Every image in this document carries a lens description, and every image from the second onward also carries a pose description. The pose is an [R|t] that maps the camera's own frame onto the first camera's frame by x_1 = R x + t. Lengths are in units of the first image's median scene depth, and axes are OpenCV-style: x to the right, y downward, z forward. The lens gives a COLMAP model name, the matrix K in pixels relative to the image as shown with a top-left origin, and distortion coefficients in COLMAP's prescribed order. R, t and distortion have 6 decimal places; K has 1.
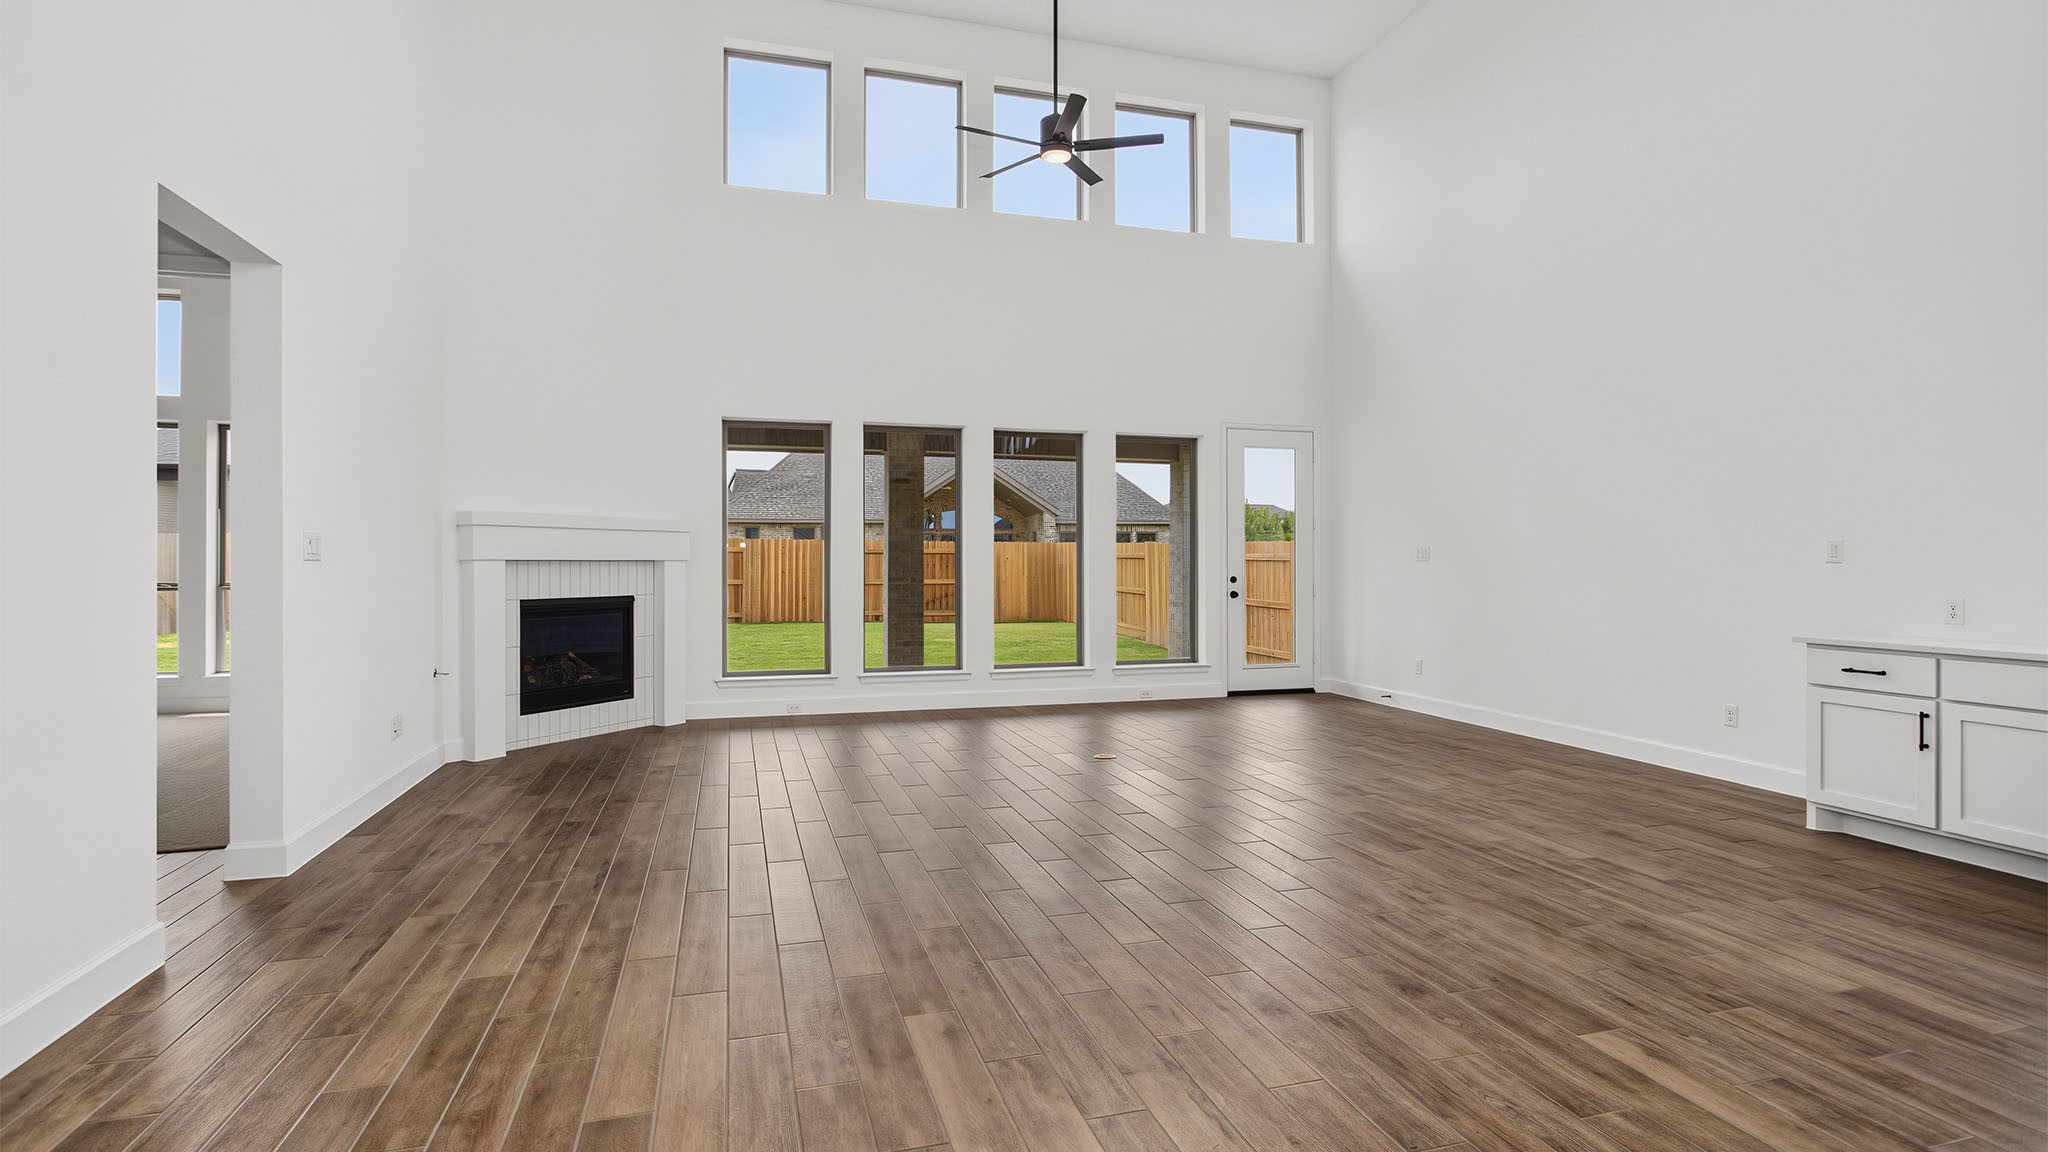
lens RADIAL K [[987.9, 0, 1020.0], [0, 987.9, 561.1], [0, 0, 1]] dist [-0.002791, -0.001114]
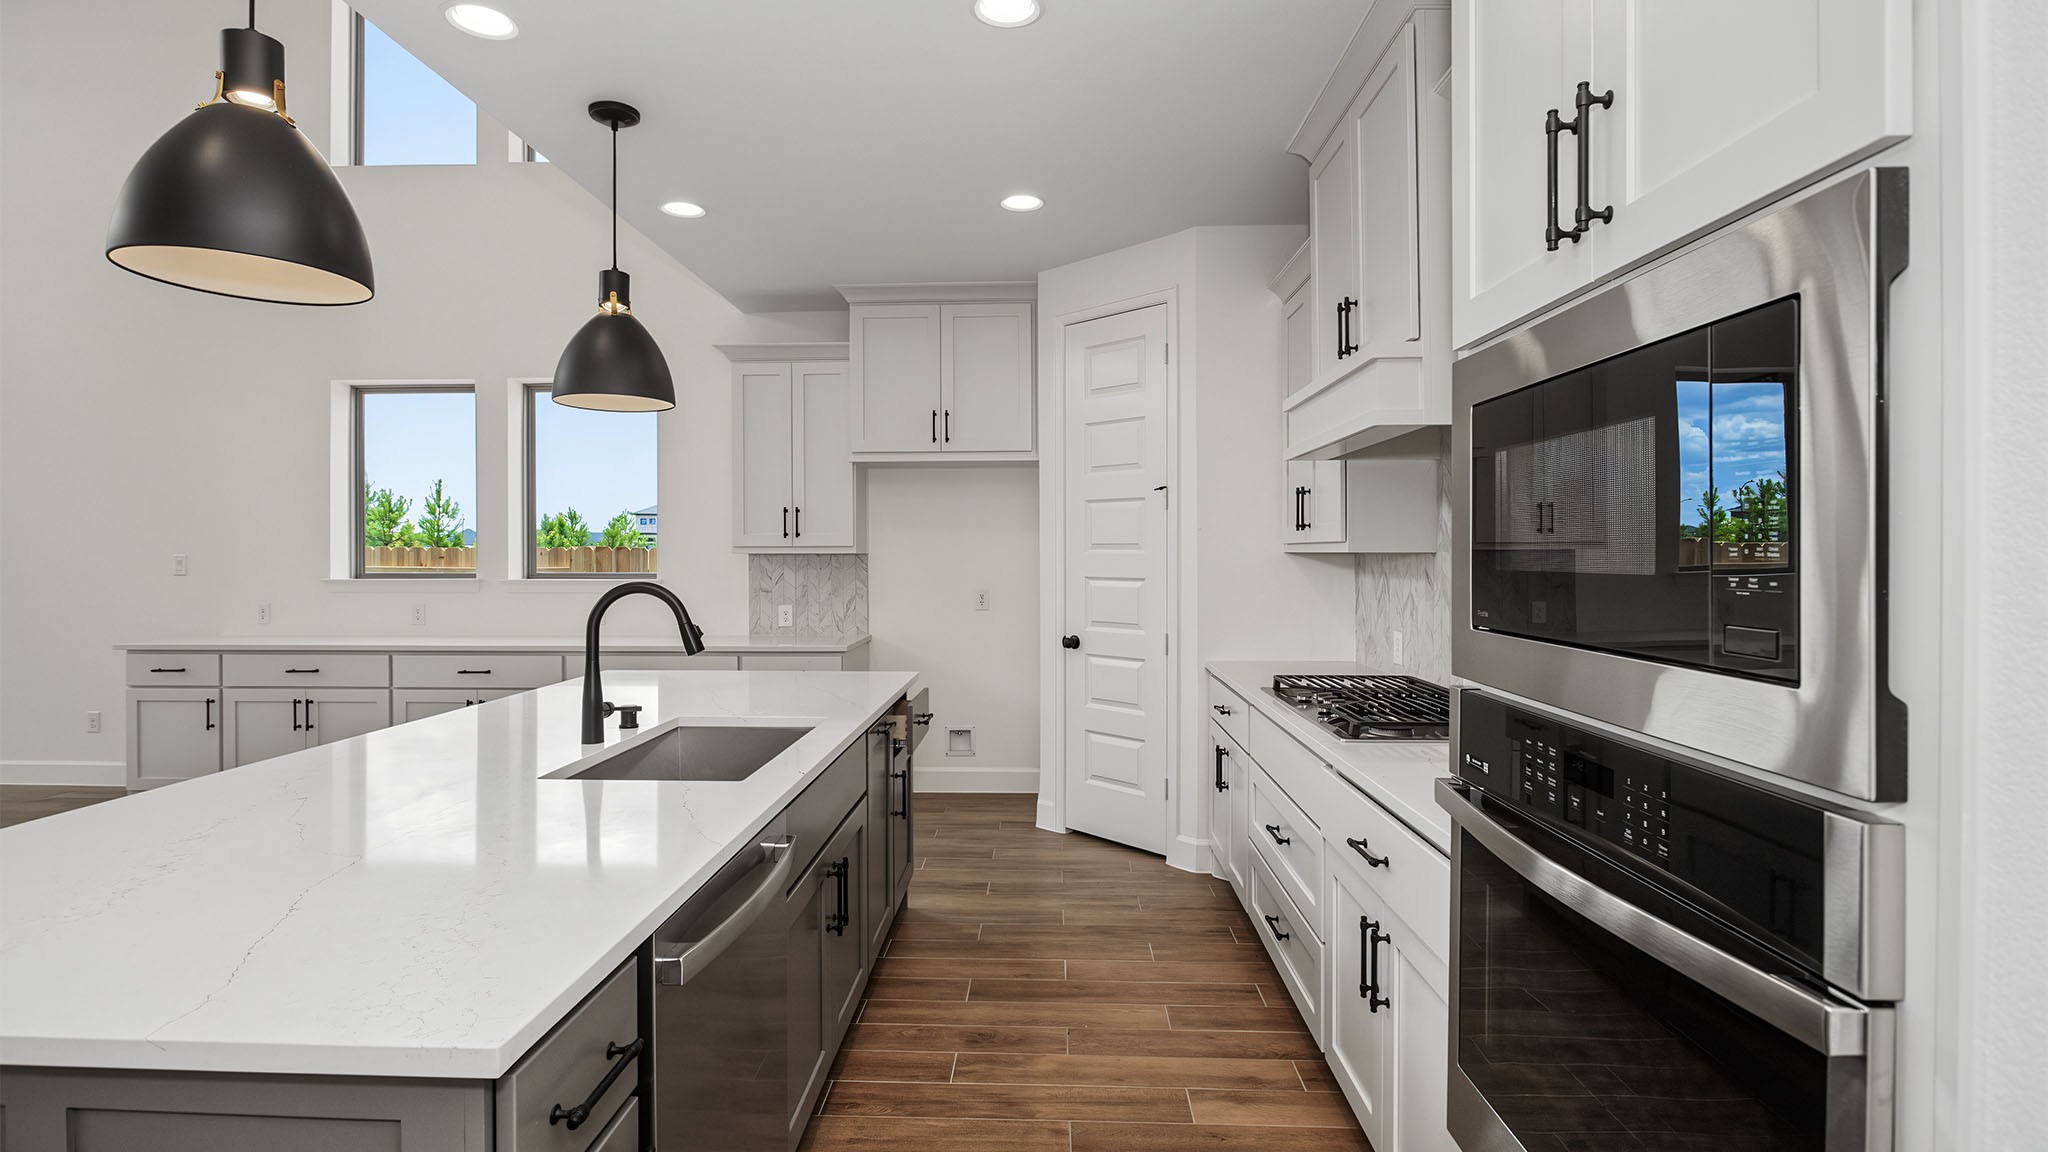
lens RADIAL K [[974.6, 0, 1015.5], [0, 974.6, 558.2], [0, 0, 1]] dist [-0.006596, -0.000158]
pose [[0.324038, -0.006583, 0.946021, 0.134529], [0.002997, 0.999978, 0.005932, -0.038736], [-0.946039, 0.000913, 0.324050, -0.500527]]
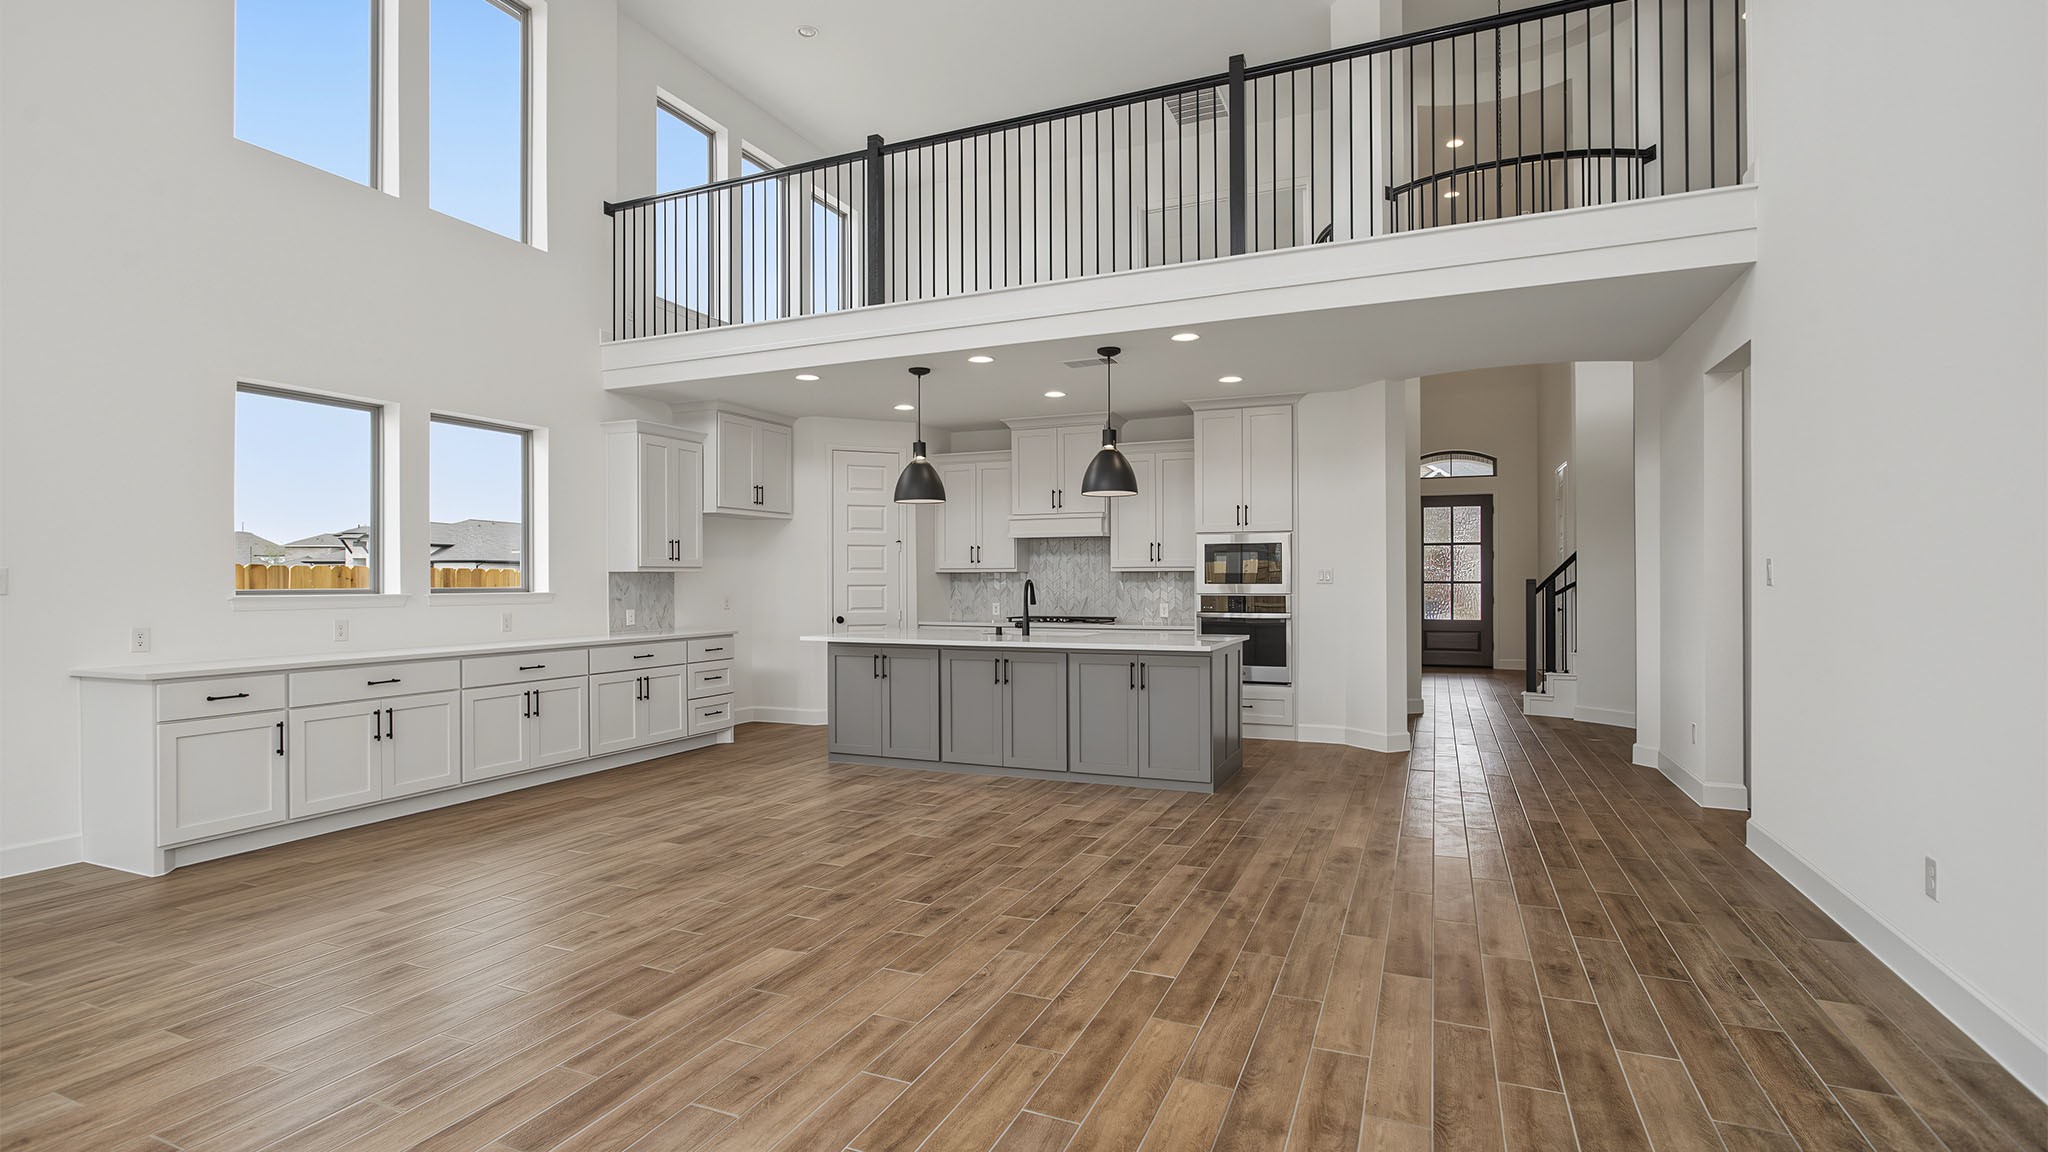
lens RADIAL K [[974.6, 0, 1024.3], [0, 974.6, 576.8], [0, 0, 1]] dist [-0.006596, -0.000158]
pose [[-0.776272, 0.004353, 0.630383, -0.672944], [0.003538, 0.999990, -0.002549, -0.014509], [-0.630388, 0.000252, -0.776280, 1.899404]]
